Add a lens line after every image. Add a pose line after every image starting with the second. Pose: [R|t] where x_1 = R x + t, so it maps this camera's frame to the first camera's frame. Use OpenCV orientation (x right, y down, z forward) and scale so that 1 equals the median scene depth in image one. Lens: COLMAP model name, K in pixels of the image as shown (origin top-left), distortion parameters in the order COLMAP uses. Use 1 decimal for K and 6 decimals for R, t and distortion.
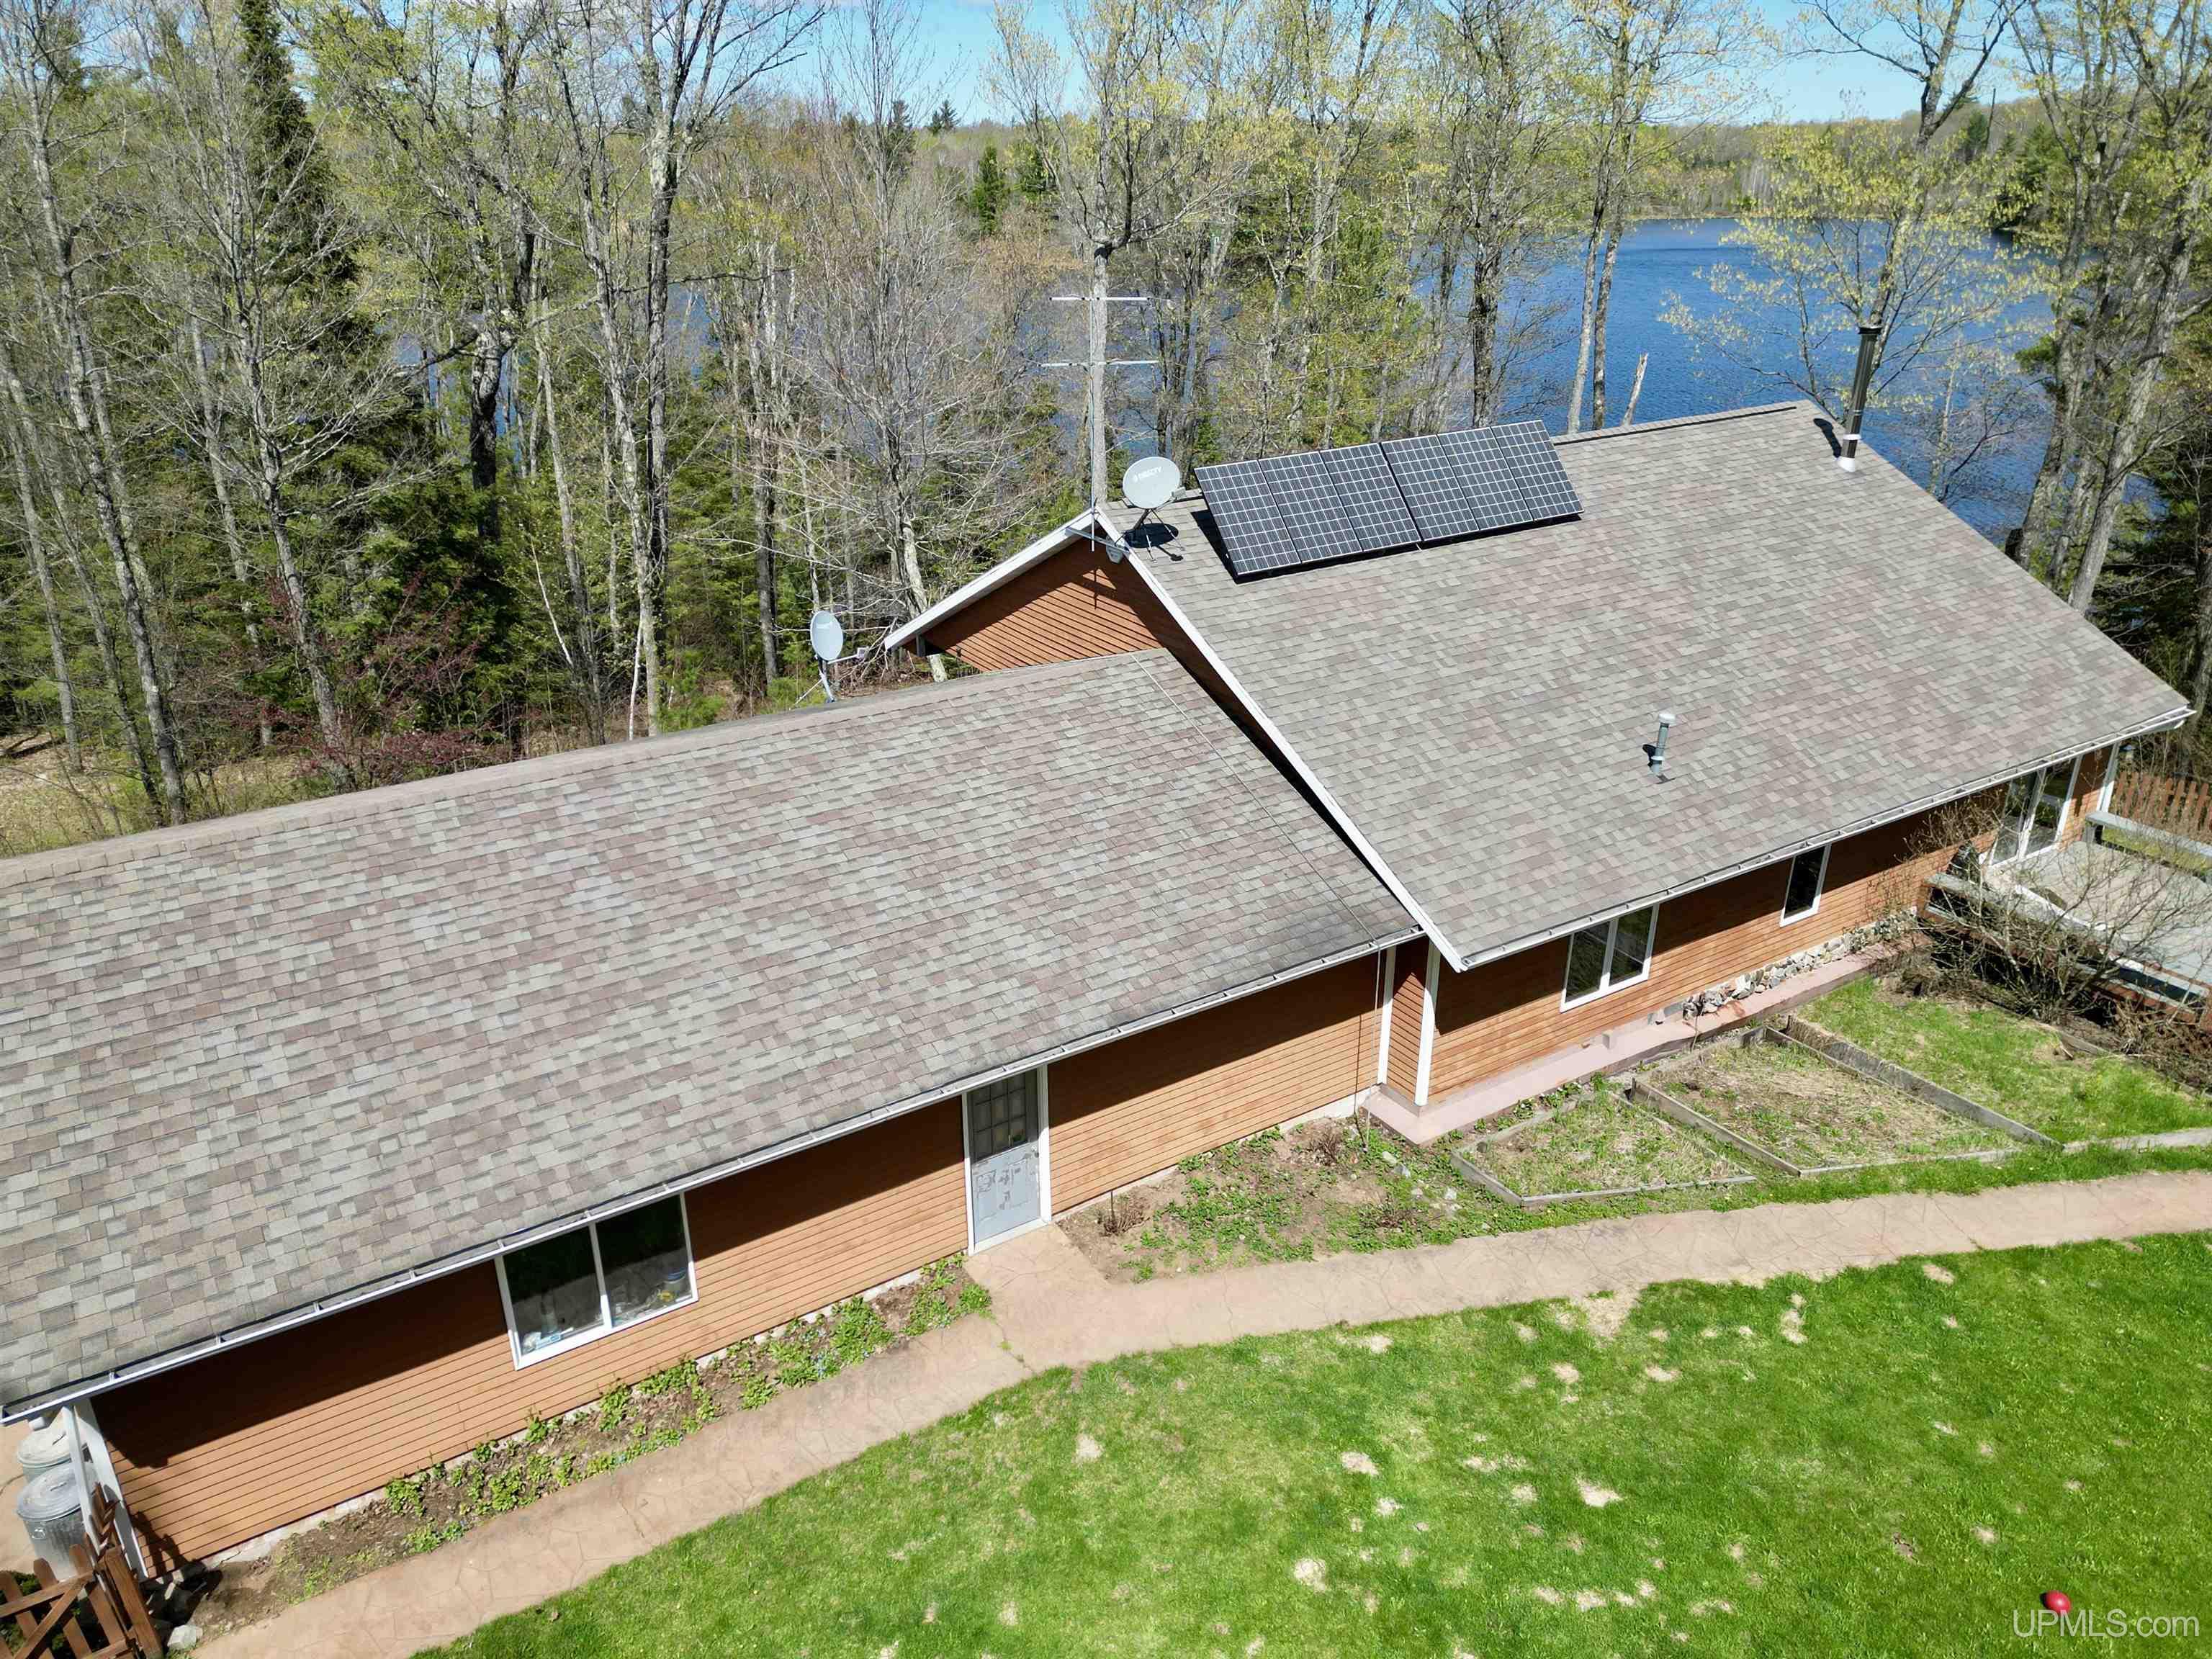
lens RADIAL K [[1539.1, 0, 1106.0], [0, 1539.1, 829.5], [0, 0, 1]] dist [0.074237, -0.059682]
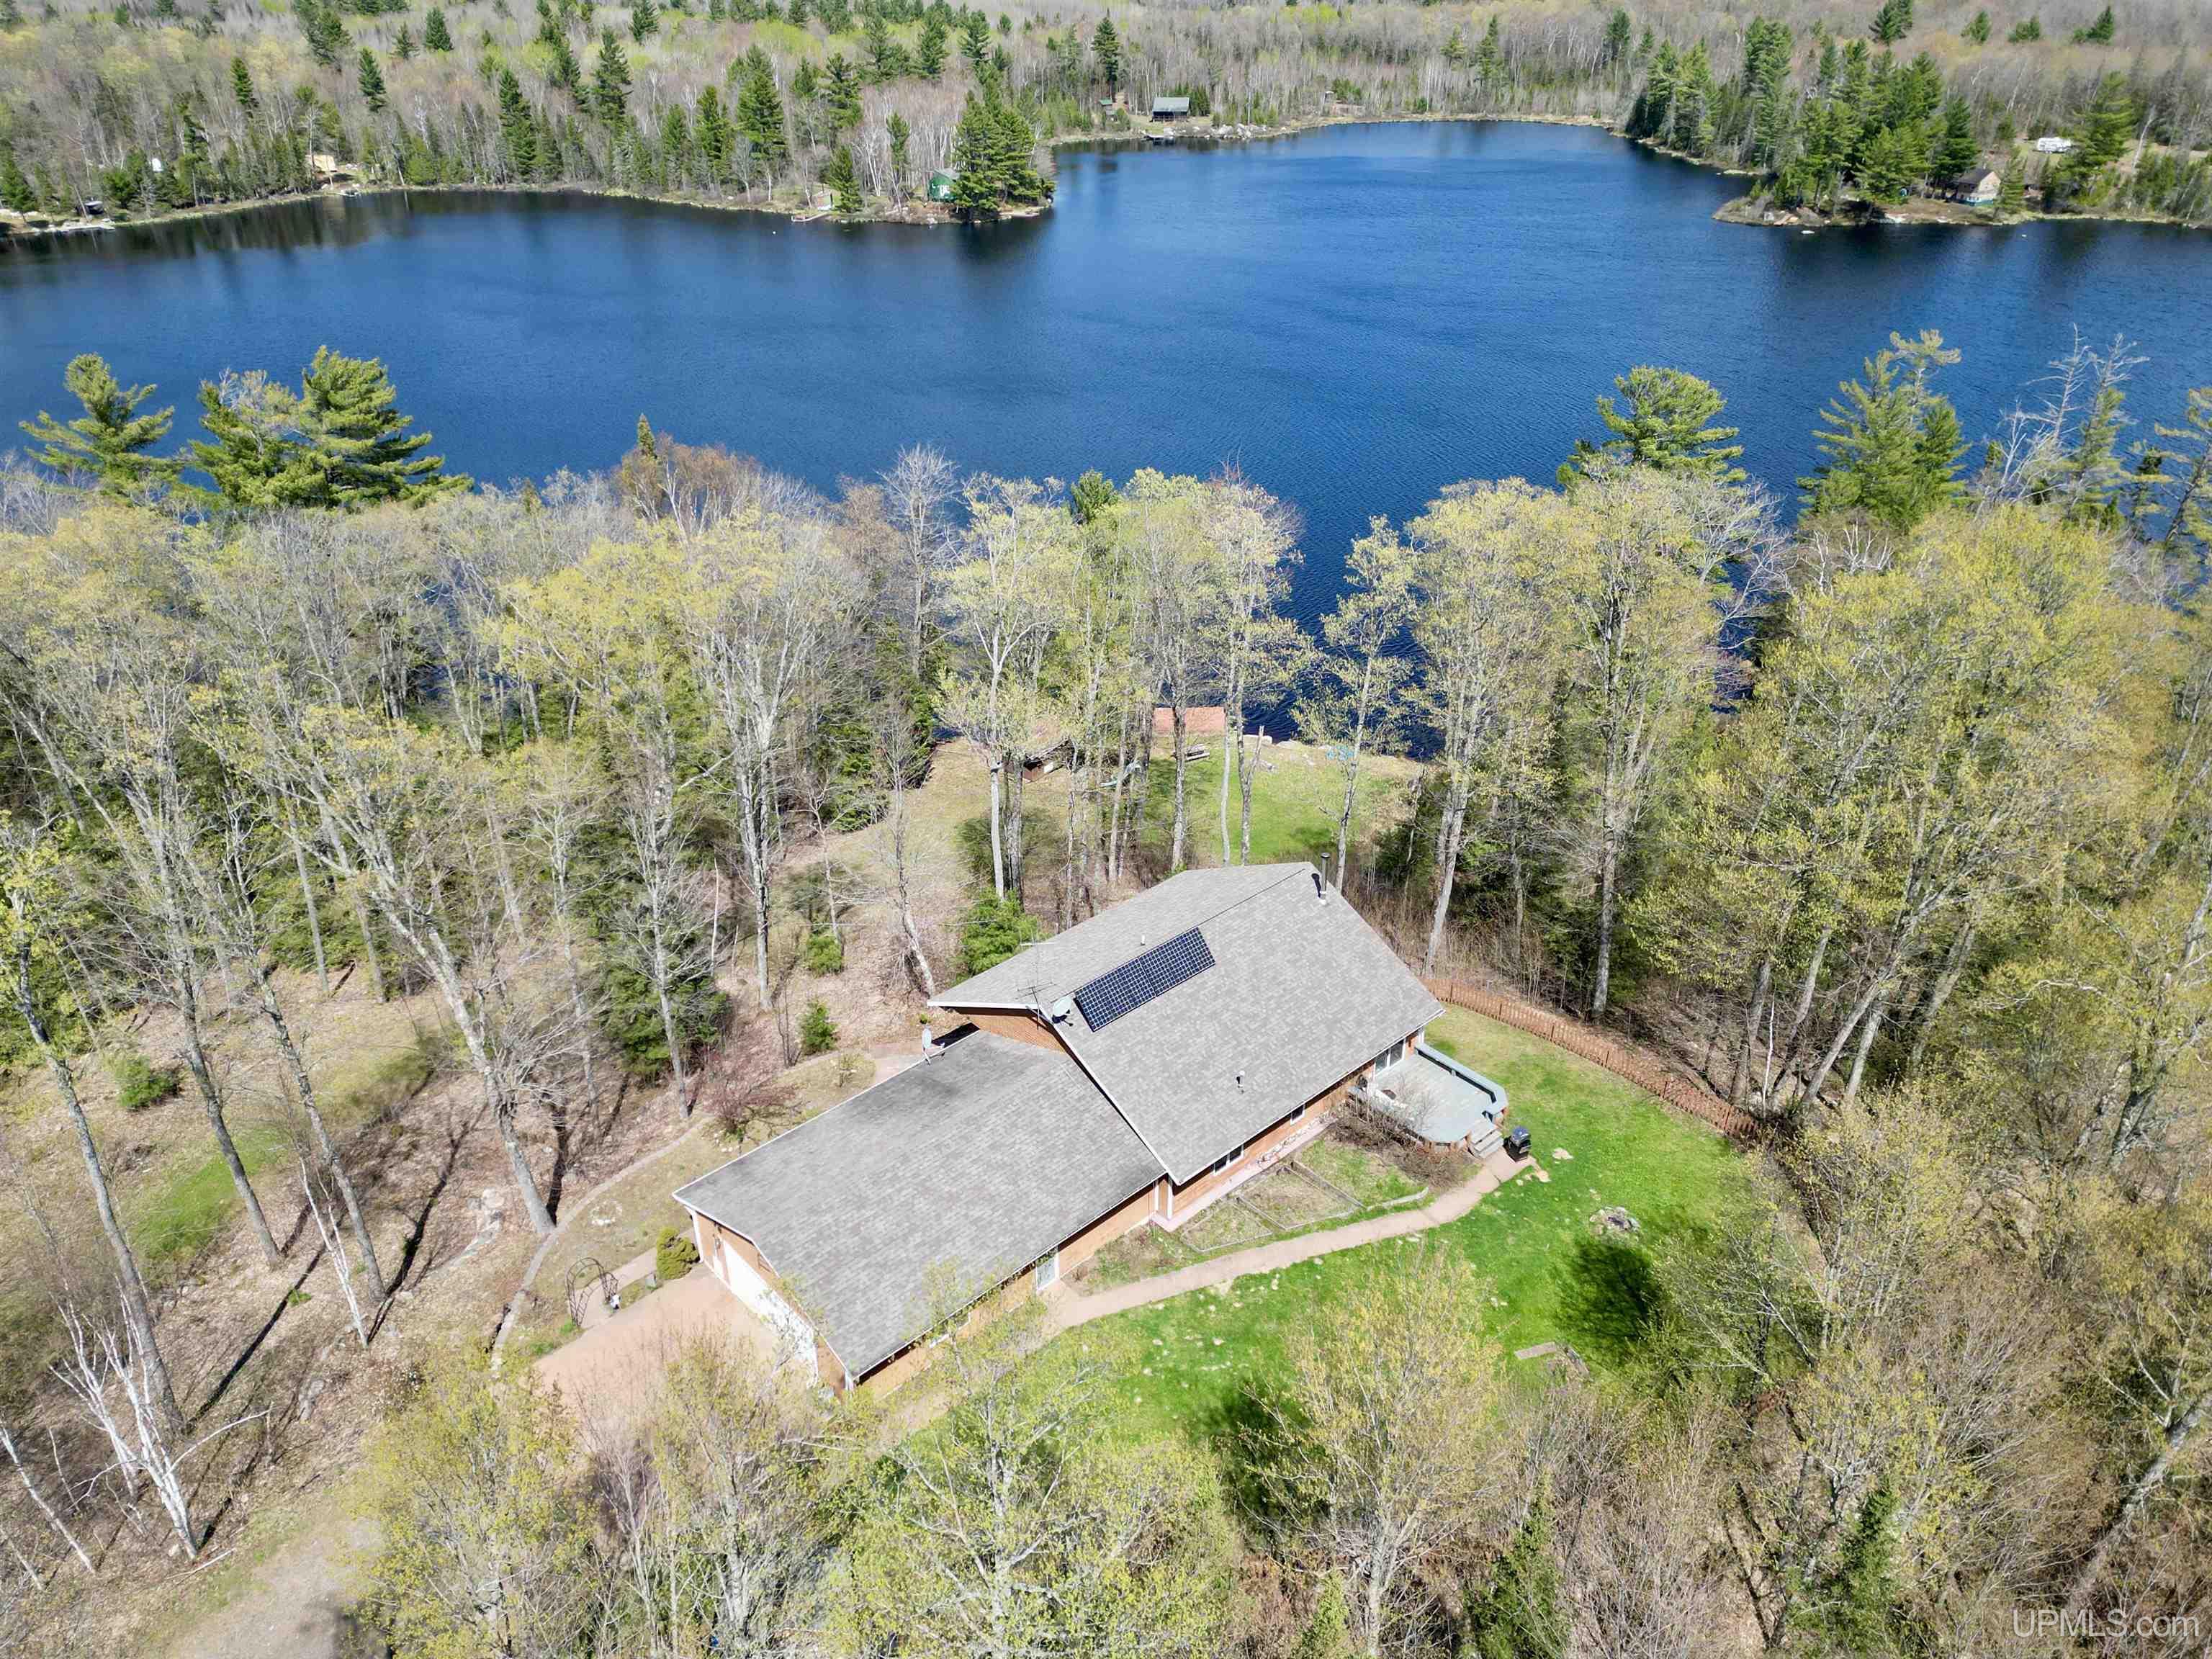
lens RADIAL K [[1520.9, 0, 1102.5], [0, 1520.9, 835.0], [0, 0, 1]] dist [0.099999, -0.071738]
pose [[0.984982, -0.083987, 0.150852, -0.343204], [0.068044, 0.991829, 0.107913, -0.980252], [-0.158683, -0.096028, 0.982649, -2.019879]]
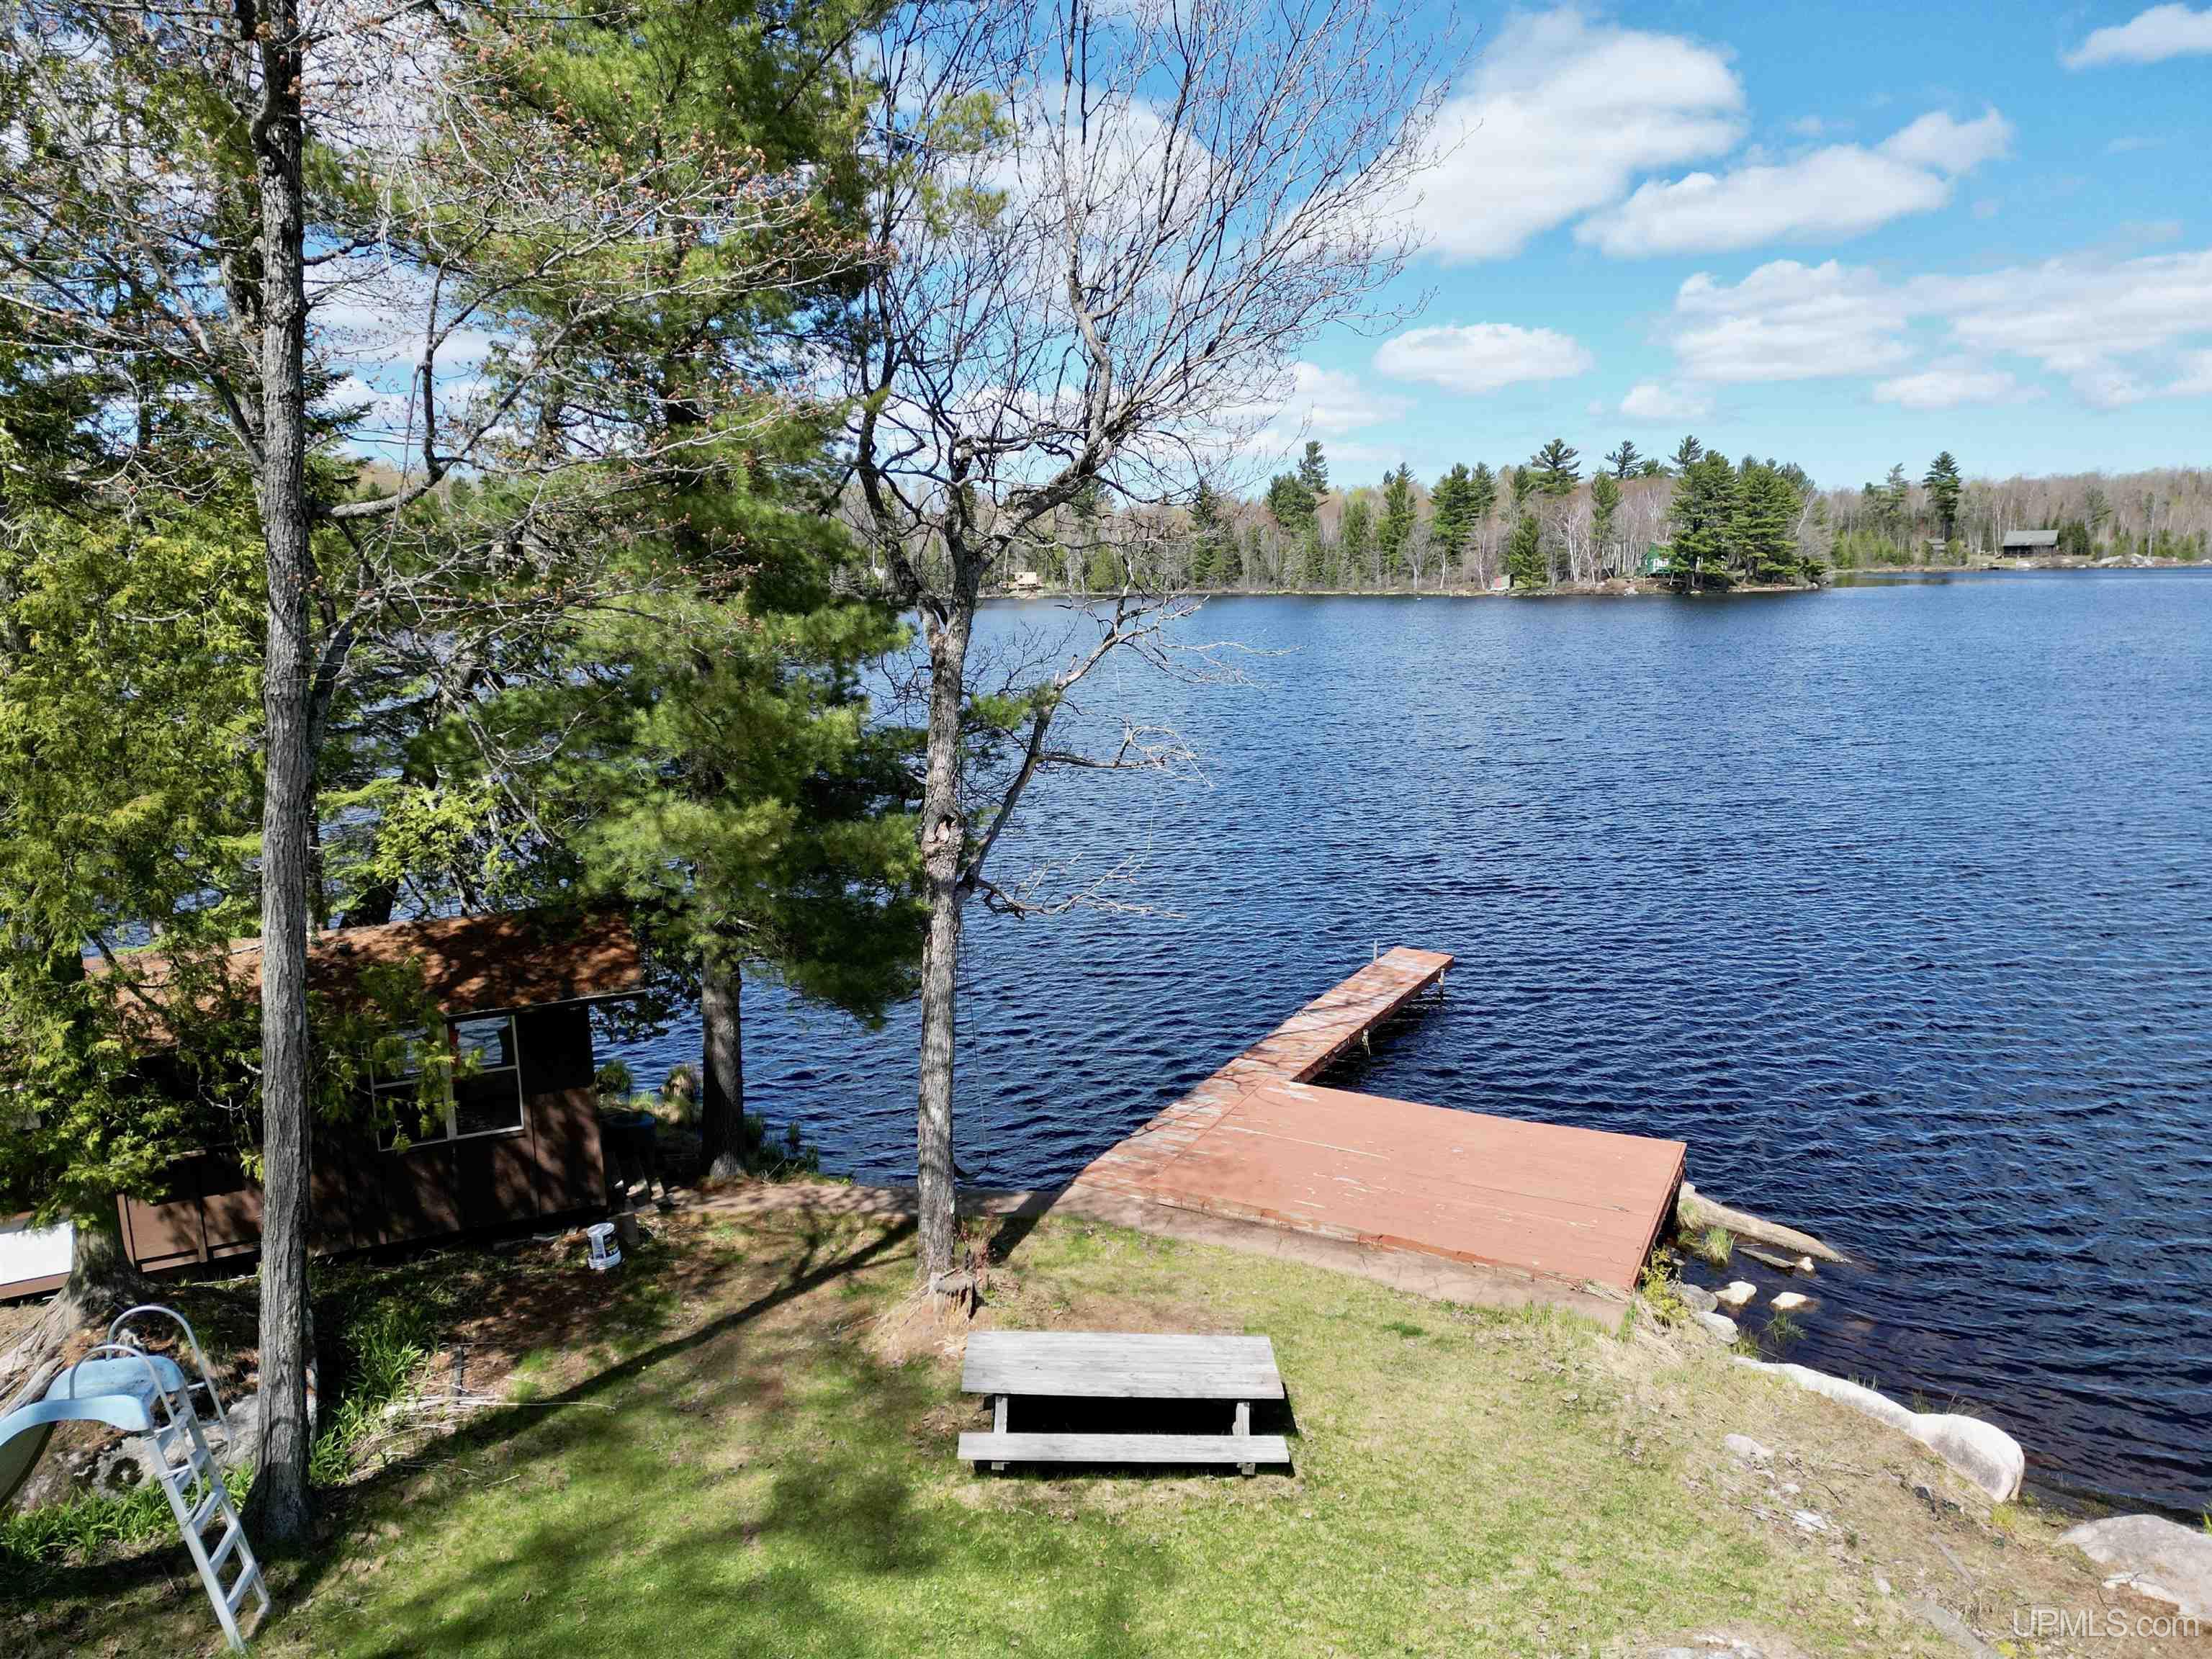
lens RADIAL K [[1541.9, 0, 1123.9], [0, 1541.9, 821.7], [0, 0, 1]] dist [0.129579, -0.117198]
pose [[0.950061, 0.040730, -0.309394, 1.403471], [-0.113942, 0.968271, -0.222416, -0.643547], [0.290518, 0.246562, 0.924557, 4.030191]]
